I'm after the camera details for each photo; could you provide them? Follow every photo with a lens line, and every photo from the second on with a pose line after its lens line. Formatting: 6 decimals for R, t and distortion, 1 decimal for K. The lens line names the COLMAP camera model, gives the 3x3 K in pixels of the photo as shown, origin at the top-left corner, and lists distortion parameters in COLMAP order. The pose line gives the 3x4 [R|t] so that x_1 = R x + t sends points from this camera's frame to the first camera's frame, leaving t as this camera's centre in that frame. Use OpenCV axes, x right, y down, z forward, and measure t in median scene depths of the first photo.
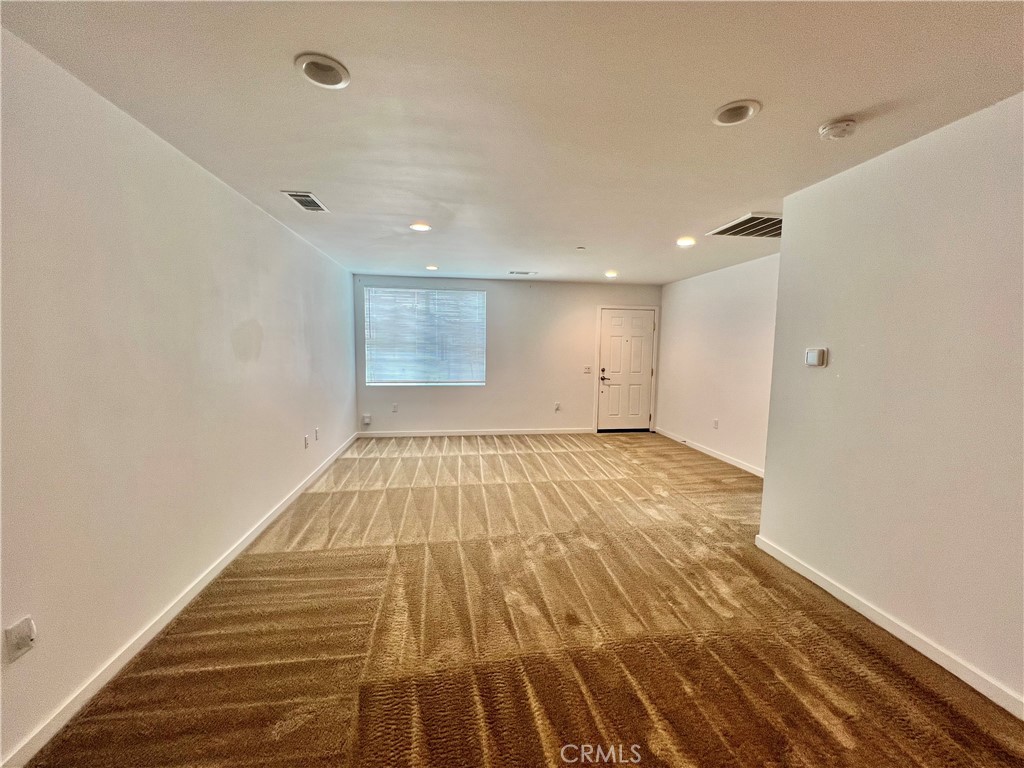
lens RADIAL K [[408.6, 0, 507.1], [0, 408.6, 377.2], [0, 0, 1]] dist [-0.003189, 0.000869]
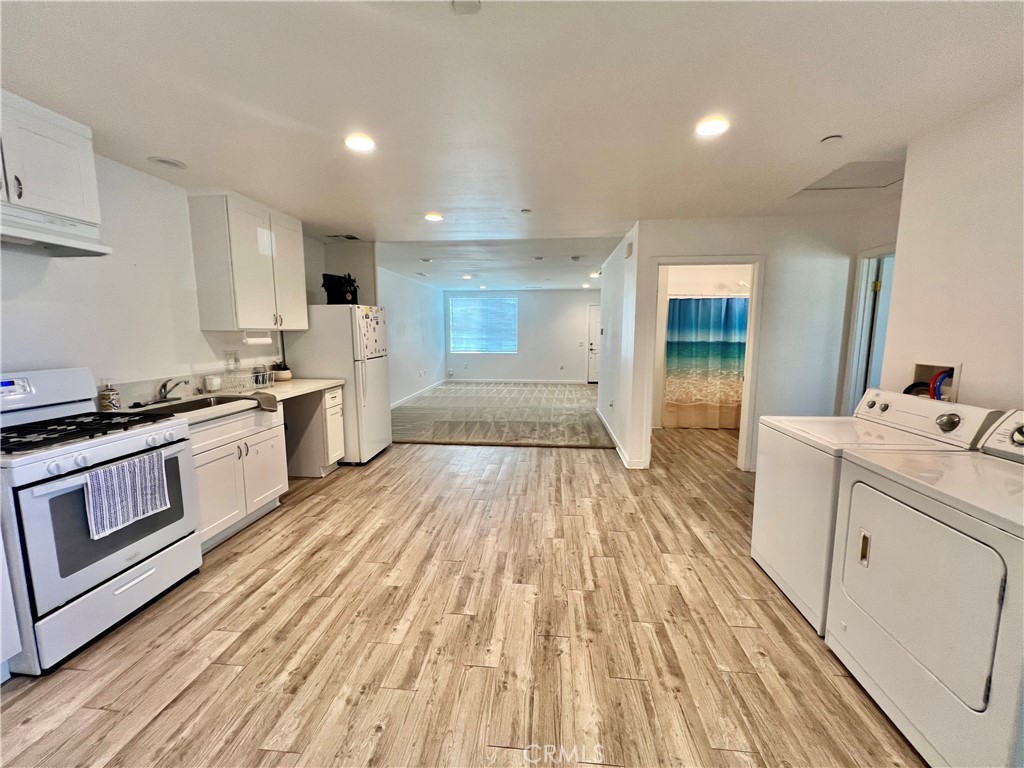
lens RADIAL K [[408.6, 0, 512.4], [0, 408.6, 382.2], [0, 0, 1]] dist [-0.003189, 0.000869]
pose [[0.974543, 0.014673, -0.223719, 0.315568], [-0.004053, 0.998846, 0.047853, 0.059622], [0.224163, -0.045728, 0.973478, -0.671965]]
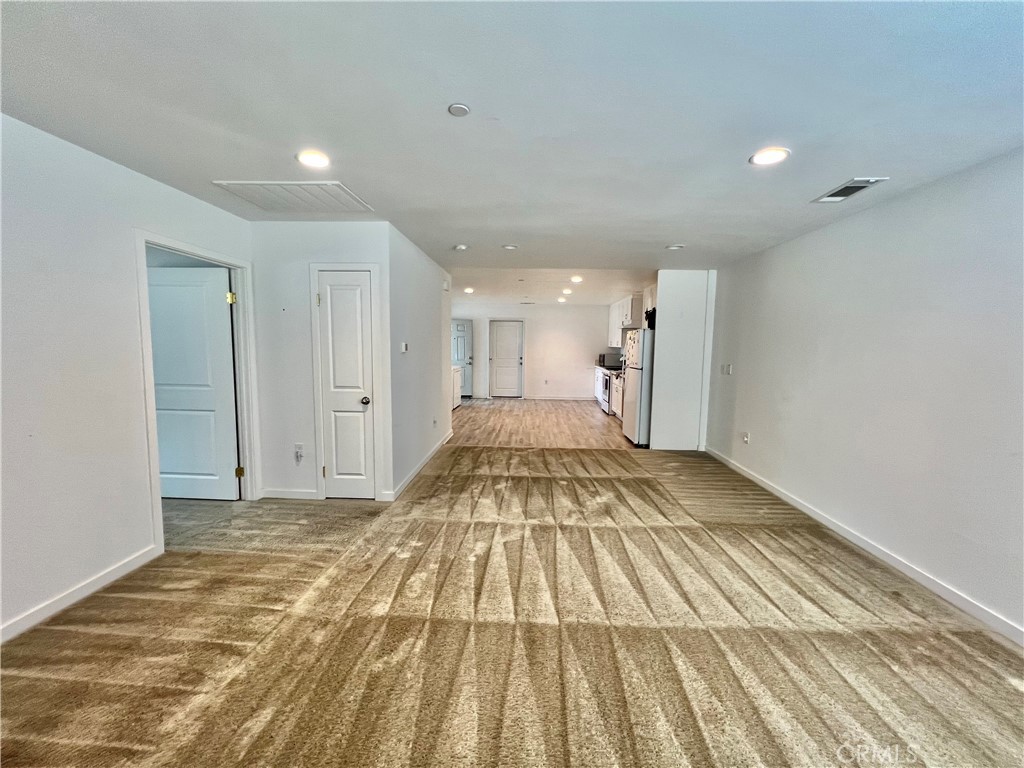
lens RADIAL K [[408.6, 0, 511.5], [0, 408.6, 385.2], [0, 0, 1]] dist [-0.003189, 0.000869]
pose [[-0.982914, -0.043337, 0.178890, 0.023884], [-0.011199, 0.984168, 0.176886, -0.079611], [-0.183724, 0.171860, -0.967838, 1.031715]]
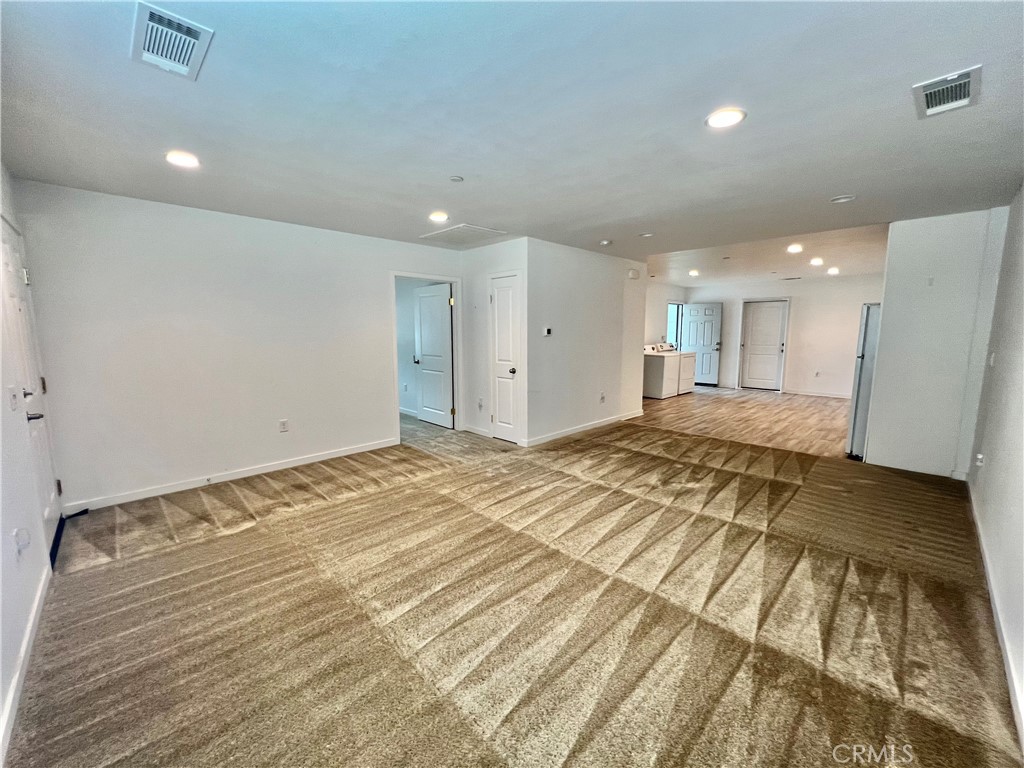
lens RADIAL K [[408.6, 0, 512.4], [0, 408.6, 384.1], [0, 0, 1]] dist [-0.003189, 0.000869]
pose [[-0.593009, -0.115214, 0.796911, -0.321127], [0.057915, 0.981044, 0.184931, -0.074842], [-0.803111, 0.155818, -0.575095, 0.973576]]
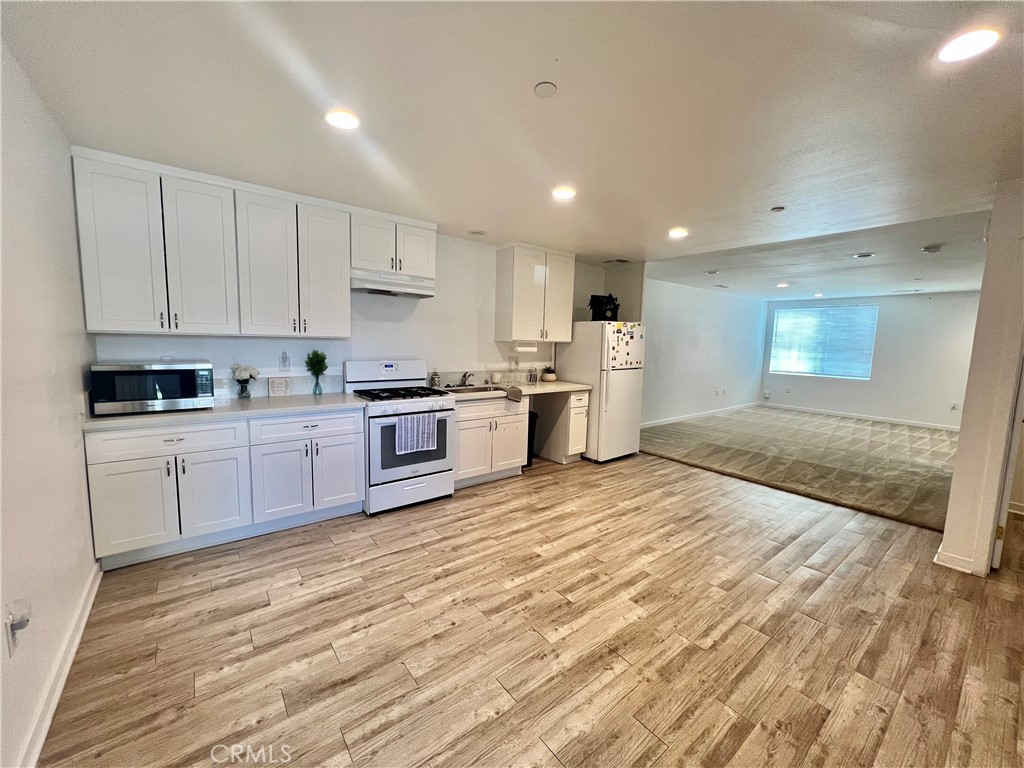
lens RADIAL K [[408.6, 0, 512.5], [0, 408.6, 381.1], [0, 0, 1]] dist [-0.003189, 0.000869]
pose [[0.509012, 0.087298, -0.856321, 0.477797], [-0.084320, 0.995116, 0.051326, 0.053073], [0.856619, 0.046079, 0.513887, -0.610154]]
